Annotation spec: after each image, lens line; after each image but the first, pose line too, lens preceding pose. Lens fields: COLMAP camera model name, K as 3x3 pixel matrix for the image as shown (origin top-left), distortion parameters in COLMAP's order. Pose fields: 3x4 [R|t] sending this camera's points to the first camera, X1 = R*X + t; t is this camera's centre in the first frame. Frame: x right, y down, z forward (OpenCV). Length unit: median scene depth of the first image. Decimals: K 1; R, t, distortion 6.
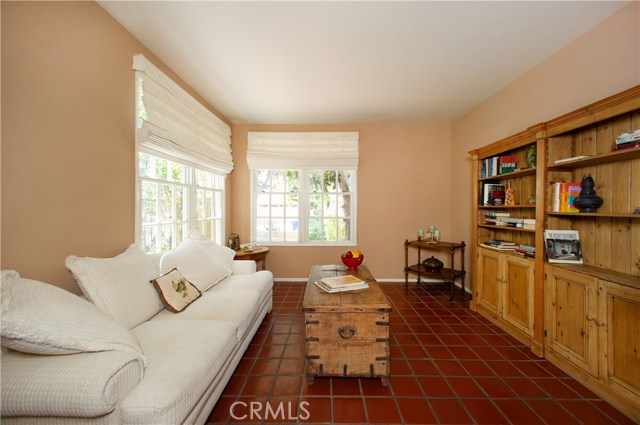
lens RADIAL K [[248.7, 0, 324.9], [0, 248.7, 206.9], [0, 0, 1]] dist [0.000937, 0.000141]
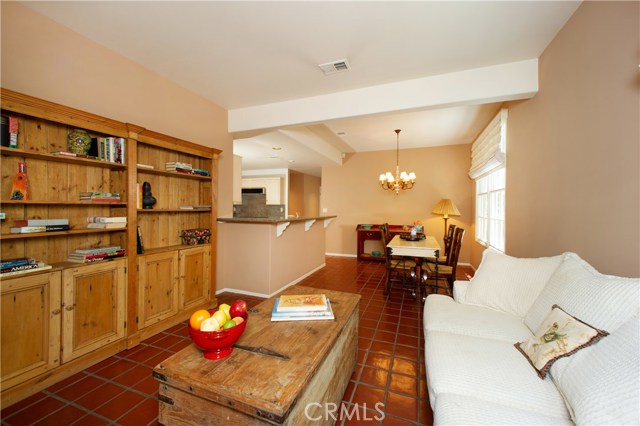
lens RADIAL K [[248.7, 0, 324.9], [0, 248.7, 207.4], [0, 0, 1]] dist [0.000937, 0.000141]
pose [[-0.938989, -0.006074, 0.343894, -0.218931], [-0.008427, 0.999950, -0.005350, 0.010201], [-0.343844, -0.007921, -0.938993, 1.476367]]
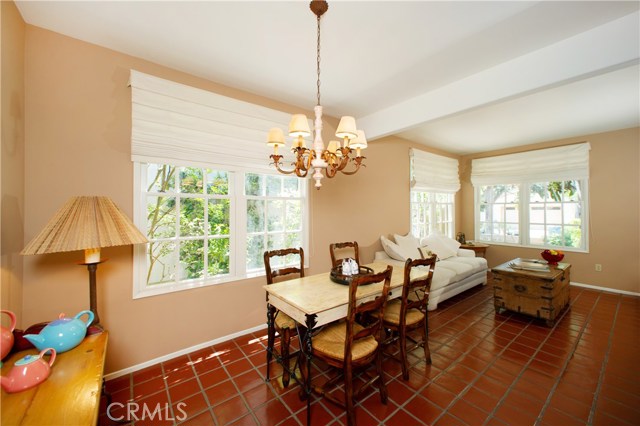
lens RADIAL K [[248.7, 0, 324.9], [0, 248.7, 207.4], [0, 0, 1]] dist [0.000937, 0.000141]
pose [[0.627004, -0.014238, -0.778886, 0.435469], [0.007091, 0.999896, -0.012570, -0.045579], [0.778984, 0.002358, 0.627039, -0.866089]]
